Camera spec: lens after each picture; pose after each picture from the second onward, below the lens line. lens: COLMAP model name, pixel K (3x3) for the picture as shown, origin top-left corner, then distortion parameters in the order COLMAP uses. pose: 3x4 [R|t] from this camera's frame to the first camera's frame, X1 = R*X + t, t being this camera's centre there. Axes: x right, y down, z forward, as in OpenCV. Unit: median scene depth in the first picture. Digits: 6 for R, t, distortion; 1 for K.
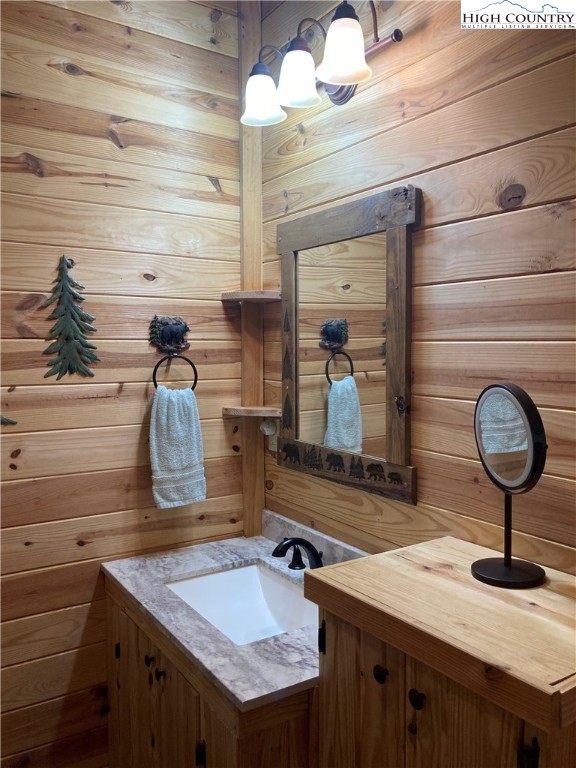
lens RADIAL K [[641.6, 0, 284.1], [0, 641.6, 388.8], [0, 0, 1]] dist [0.020900, -0.007283]
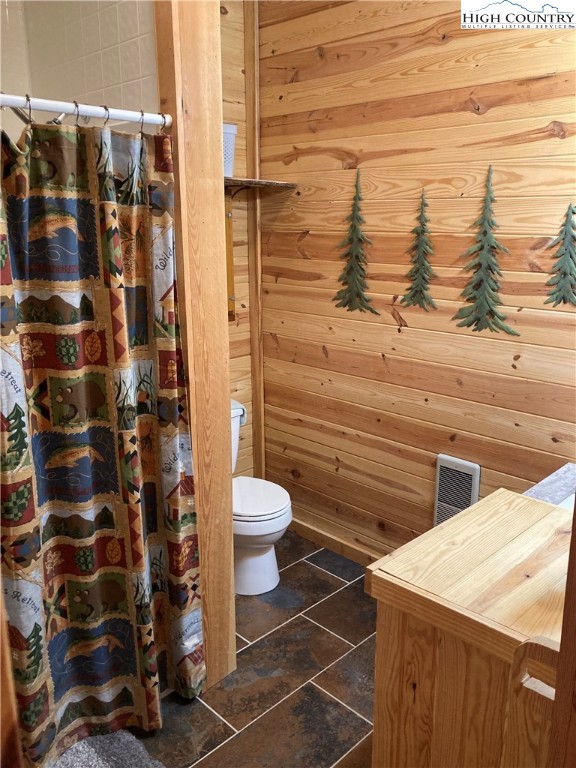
lens RADIAL K [[641.6, 0, 284.1], [0, 641.6, 388.8], [0, 0, 1]] dist [0.020900, -0.007283]
pose [[0.217655, 0.248464, -0.943871, 0.763616], [-0.069299, 0.968549, 0.238980, -0.124333], [0.973563, 0.013394, 0.228028, 0.213923]]
